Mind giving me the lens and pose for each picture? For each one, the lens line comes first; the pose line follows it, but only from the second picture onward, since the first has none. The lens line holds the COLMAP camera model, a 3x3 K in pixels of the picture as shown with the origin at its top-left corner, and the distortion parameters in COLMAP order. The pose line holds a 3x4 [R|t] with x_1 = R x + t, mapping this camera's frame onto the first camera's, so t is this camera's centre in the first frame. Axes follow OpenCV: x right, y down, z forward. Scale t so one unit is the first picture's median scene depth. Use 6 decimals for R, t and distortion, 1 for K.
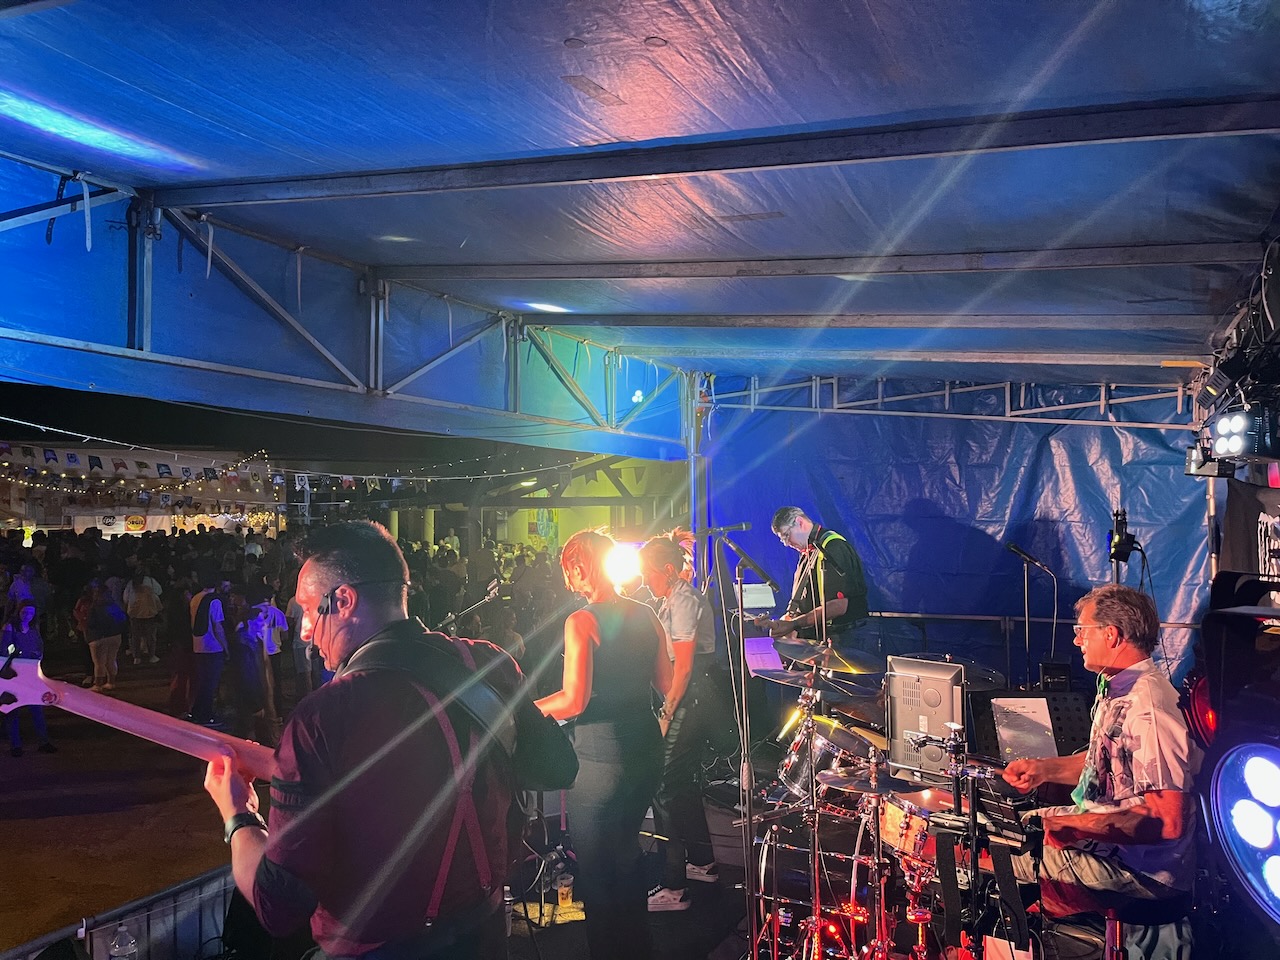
lens RADIAL K [[958.8, 0, 641.3], [0, 958.8, 483.2], [0, 0, 1]] dist [0.049721, -0.059084]
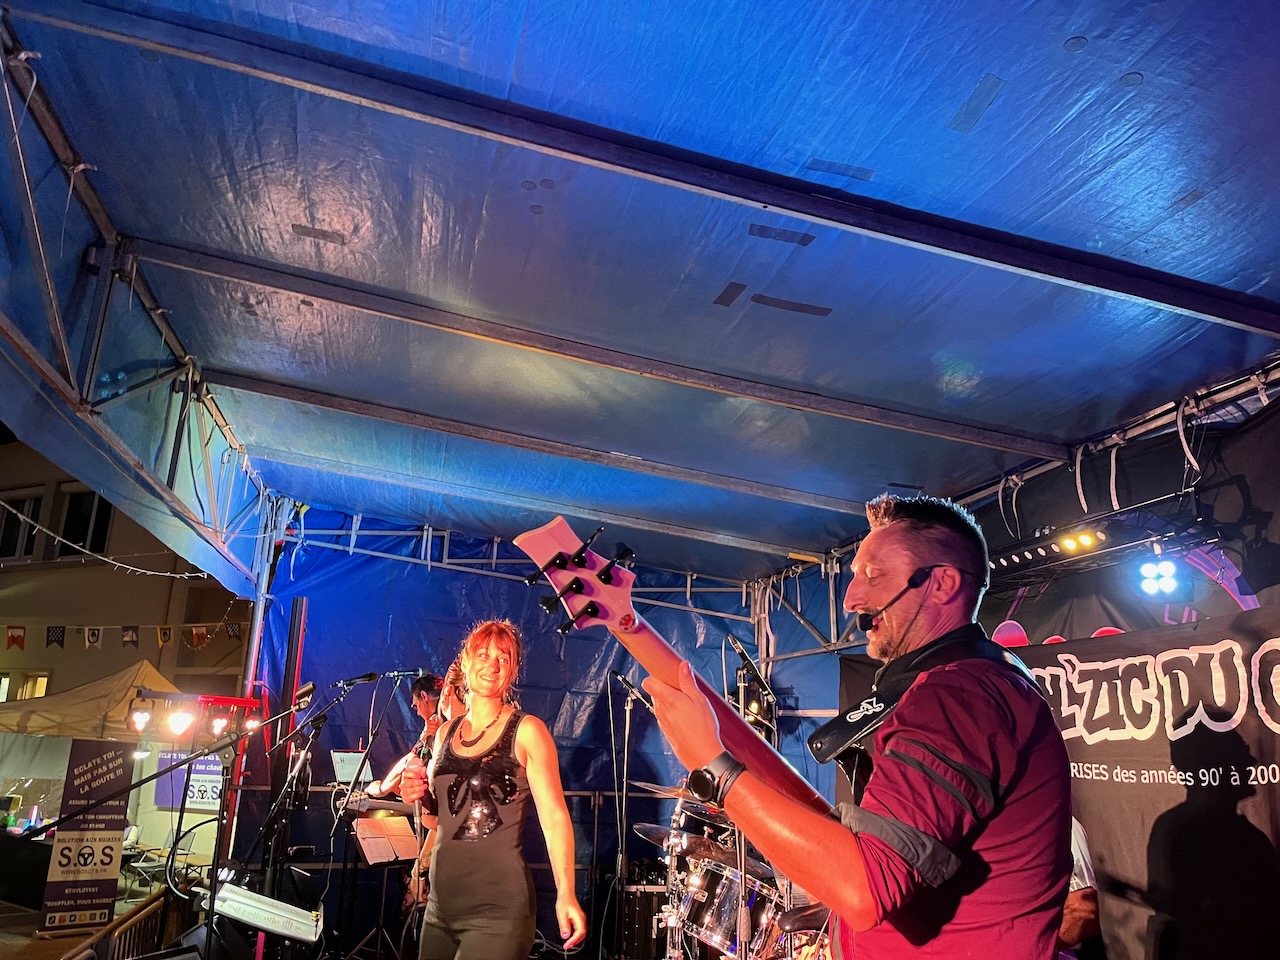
lens RADIAL K [[958.8, 0, 635.6], [0, 958.8, 489.3], [0, 0, 1]] dist [0.049721, -0.059084]
pose [[0.773171, 0.198821, 0.602227, -0.455697], [-0.061371, 0.968588, -0.240980, 0.130863], [-0.631221, 0.149360, 0.761086, 0.306402]]
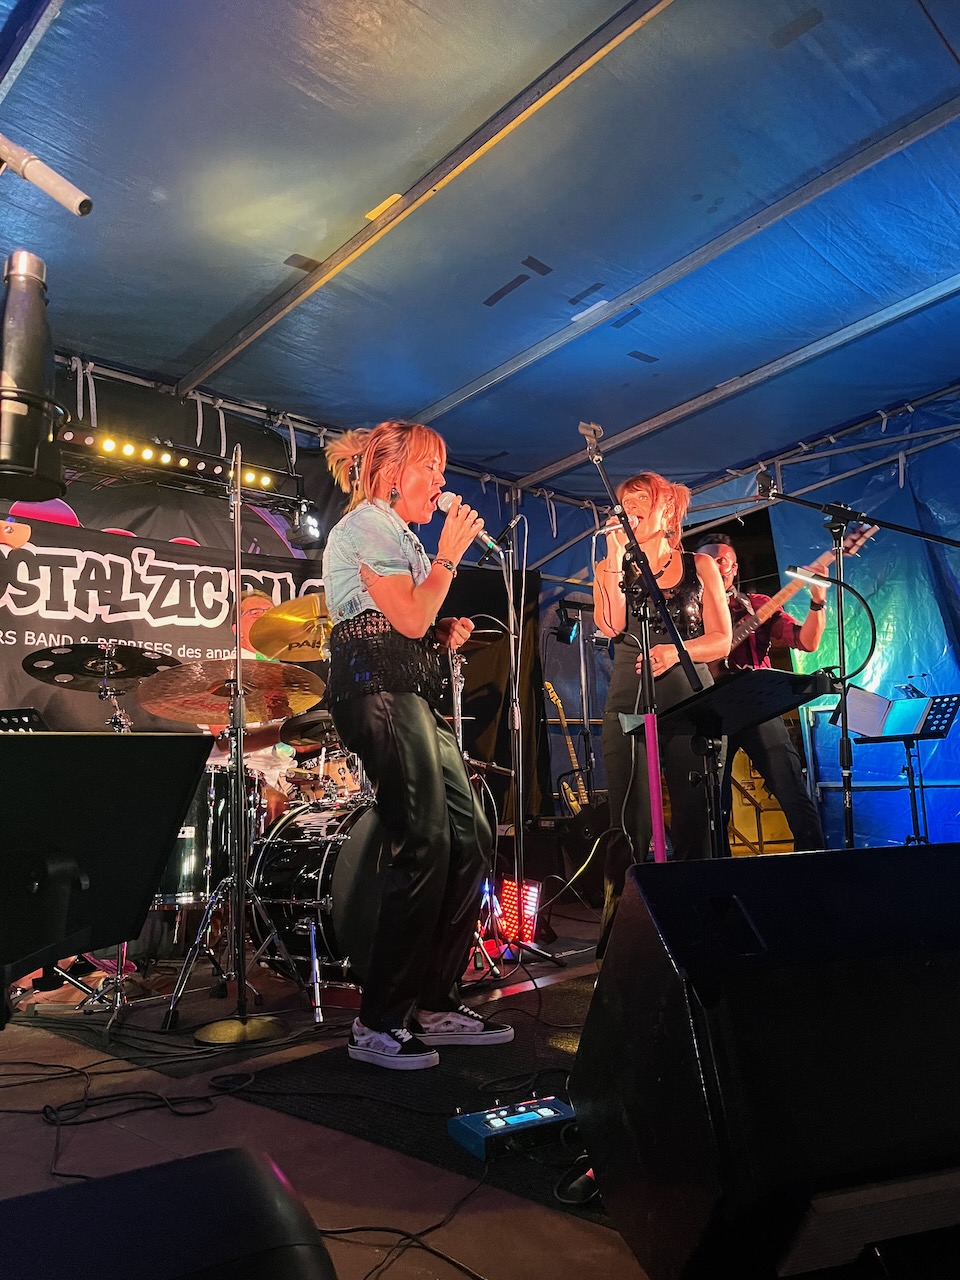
lens RADIAL K [[958.8, 0, 479.2], [0, 958.8, 649.2], [0, 0, 1]] dist [0.049721, -0.059084]
pose [[-0.951072, 0.089165, 0.295823, -0.164638], [0.045621, 0.987485, -0.150970, 0.332141], [-0.305583, -0.130088, -0.943237, 1.749333]]
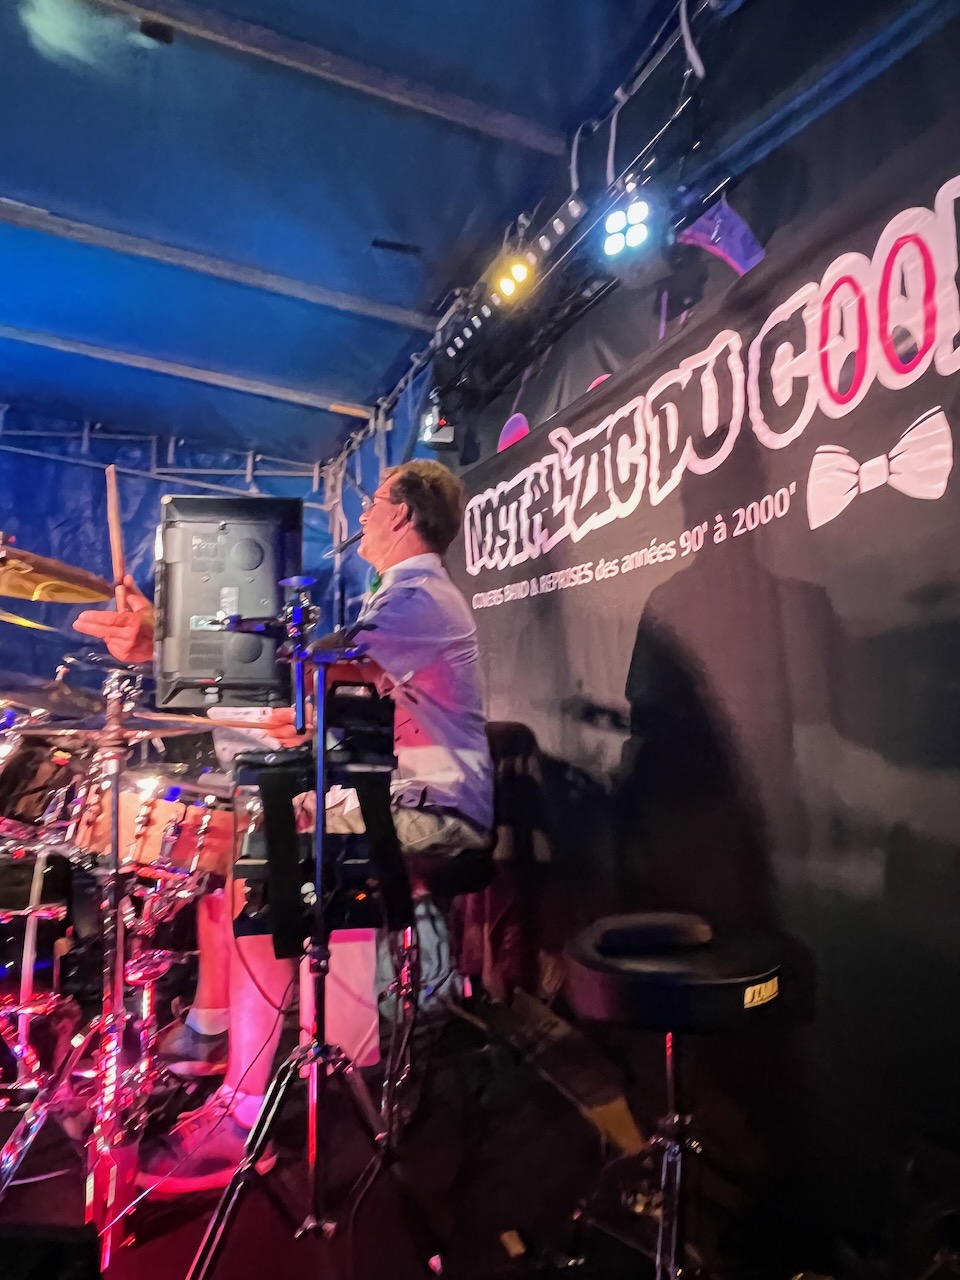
lens RADIAL K [[858.8, 0, 483.8], [0, 858.8, 635.0], [0, 0, 1]] dist [-0.004098, -0.001560]
pose [[0.675986, 0.063195, 0.734200, 0.008760], [-0.024297, 0.997686, -0.063504, 0.231731], [-0.736514, 0.025089, 0.675957, 0.407165]]
